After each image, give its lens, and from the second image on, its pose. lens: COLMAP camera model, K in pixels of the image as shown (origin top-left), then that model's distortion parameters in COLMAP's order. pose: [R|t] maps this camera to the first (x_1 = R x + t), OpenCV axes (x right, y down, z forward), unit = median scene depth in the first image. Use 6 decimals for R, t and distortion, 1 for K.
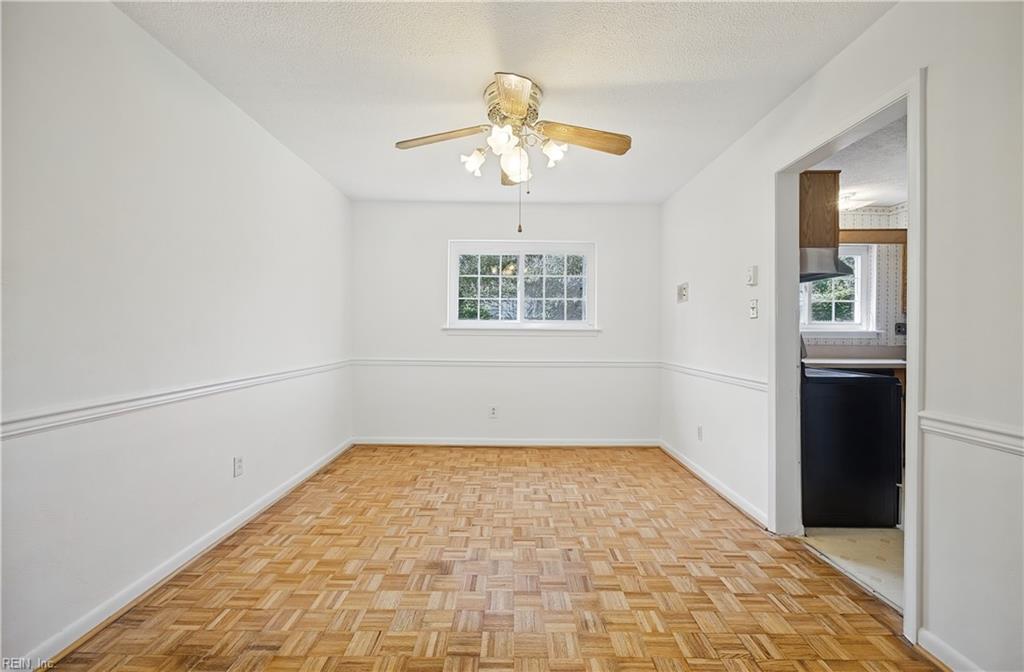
lens RADIAL K [[404.5, 0, 505.8], [0, 404.5, 332.7], [0, 0, 1]] dist [-0.001368, -0.000818]
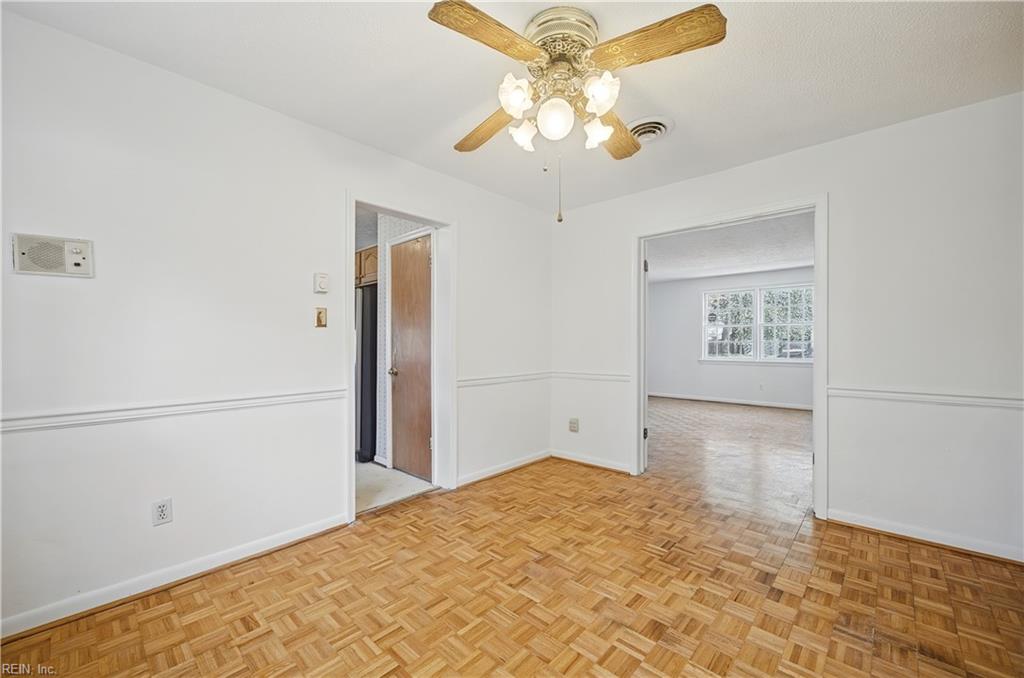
lens RADIAL K [[404.5, 0, 512.6], [0, 404.5, 342.9], [0, 0, 1]] dist [-0.001368, -0.000818]
pose [[-0.741272, -0.006313, 0.671175, -0.419580], [-0.003412, 0.999978, 0.005637, -0.005356], [-0.671196, 0.001889, -0.741277, 1.570423]]
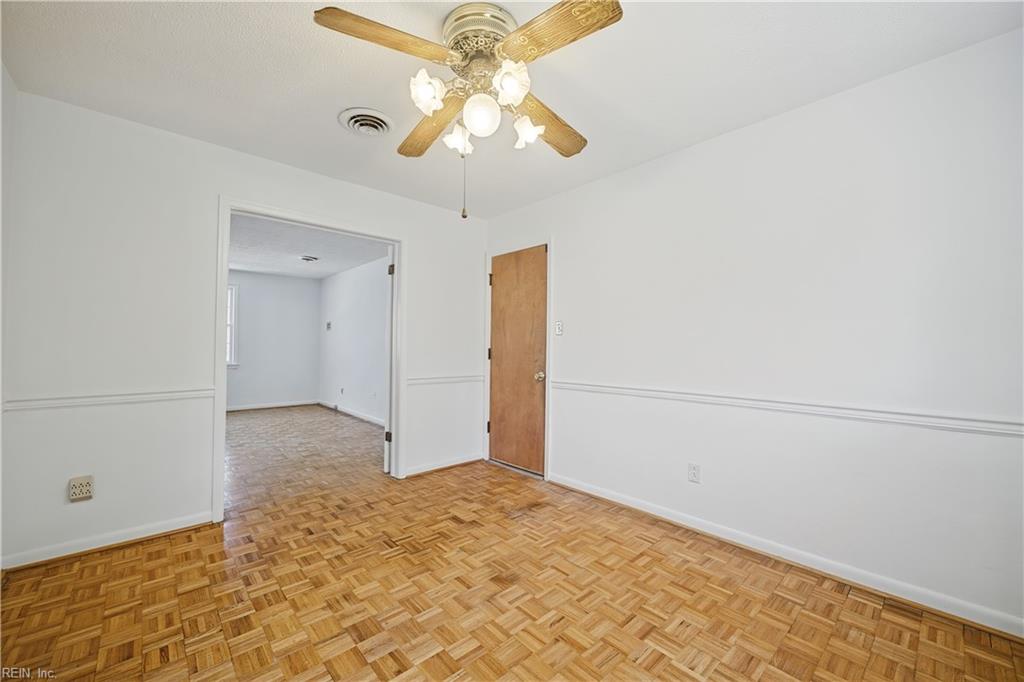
lens RADIAL K [[404.5, 0, 511.3], [0, 404.5, 339.0], [0, 0, 1]] dist [-0.001368, -0.000818]
pose [[-0.731829, -0.024577, -0.681045, 0.462593], [-0.013037, 0.999672, -0.022065, 0.001858], [0.681363, -0.007269, -0.731909, 1.528246]]
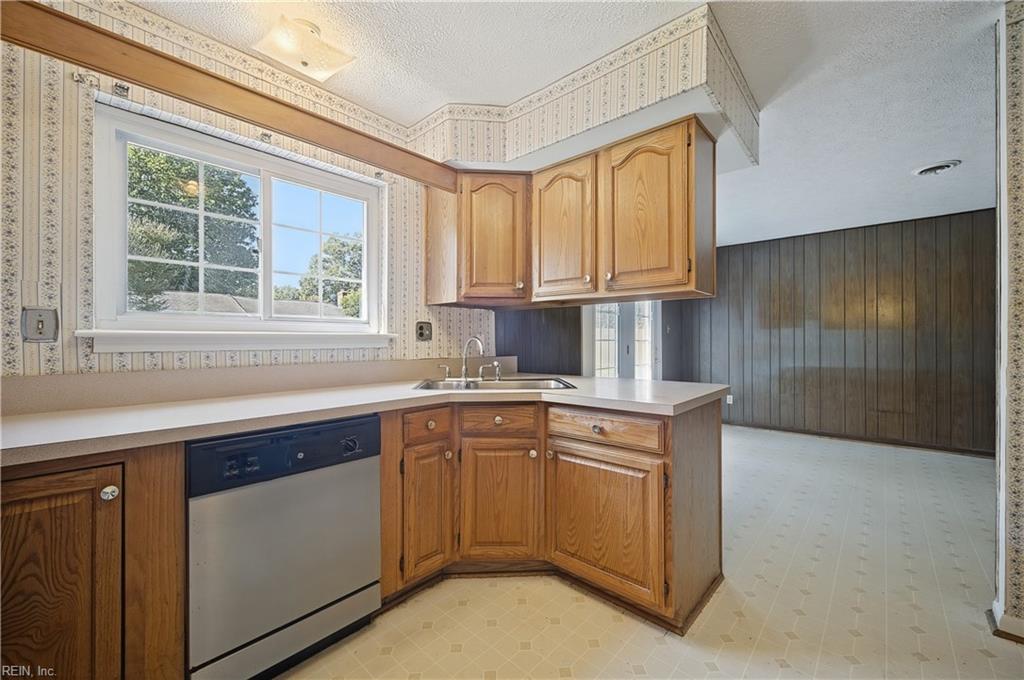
lens RADIAL K [[404.5, 0, 506.4], [0, 404.5, 340.8], [0, 0, 1]] dist [-0.001368, -0.000818]
pose [[0.672289, -0.006377, 0.740262, 1.089442], [0.006408, 0.999976, 0.002795, 0.007458], [-0.740261, 0.002865, 0.672313, 0.879036]]
